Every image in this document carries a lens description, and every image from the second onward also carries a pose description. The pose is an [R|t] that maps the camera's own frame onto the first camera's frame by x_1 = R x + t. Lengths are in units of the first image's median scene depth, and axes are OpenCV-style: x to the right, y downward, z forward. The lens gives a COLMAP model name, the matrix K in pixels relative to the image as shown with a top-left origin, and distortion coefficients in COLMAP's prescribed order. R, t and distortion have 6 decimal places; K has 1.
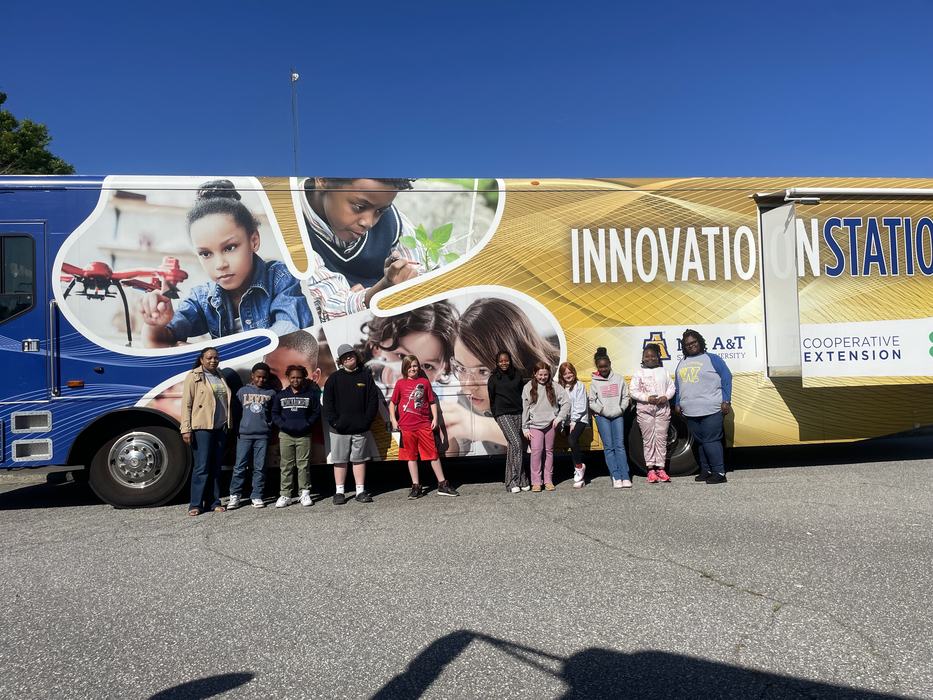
lens RADIAL K [[693.7, 0, 466.5], [0, 693.7, 350.0], [0, 0, 1]] dist [0.085553, -0.120445]
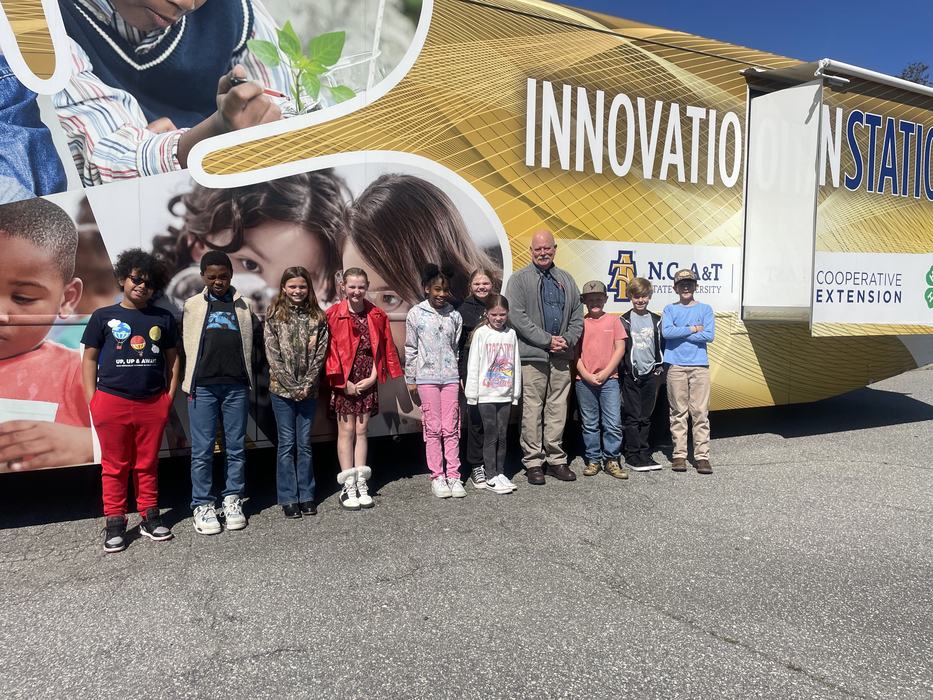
lens RADIAL K [[701.6, 0, 463.6], [0, 701.6, 341.3], [0, 0, 1]] dist [0.085798, -0.110836]
pose [[0.937551, 0.019721, 0.347288, -0.127051], [-0.051859, 0.995158, 0.083490, 0.014201], [-0.343960, -0.096287, 0.934035, 0.411710]]
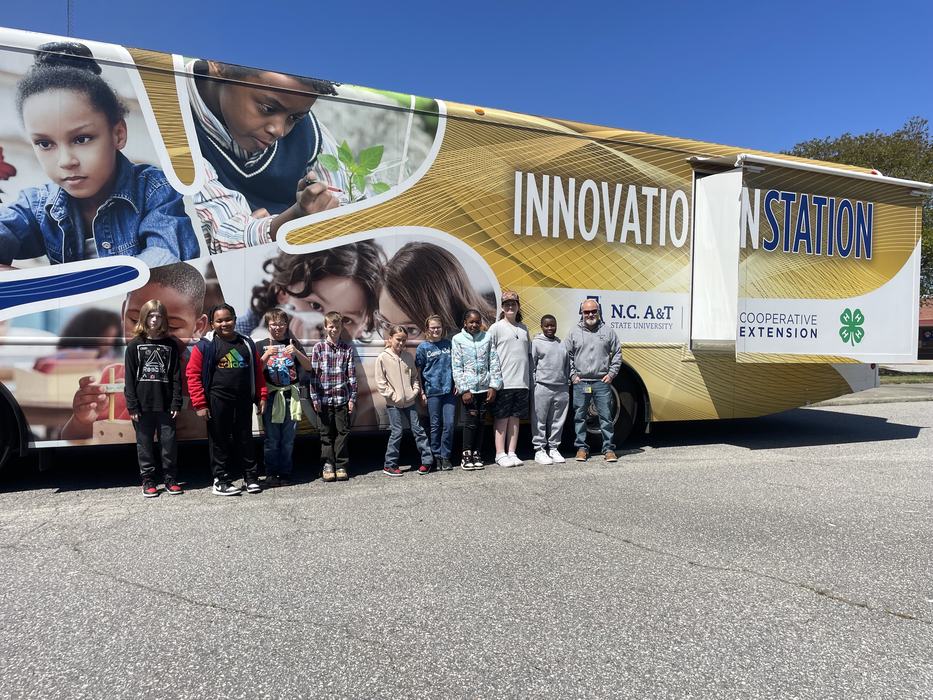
lens RADIAL K [[693.7, 0, 466.5], [0, 693.7, 350.0], [0, 0, 1]] dist [0.085553, -0.120445]
pose [[0.955699, 0.042853, 0.291211, -0.157710], [-0.059108, 0.997133, 0.047250, 0.011932], [-0.288351, -0.062370, 0.955491, 0.178368]]
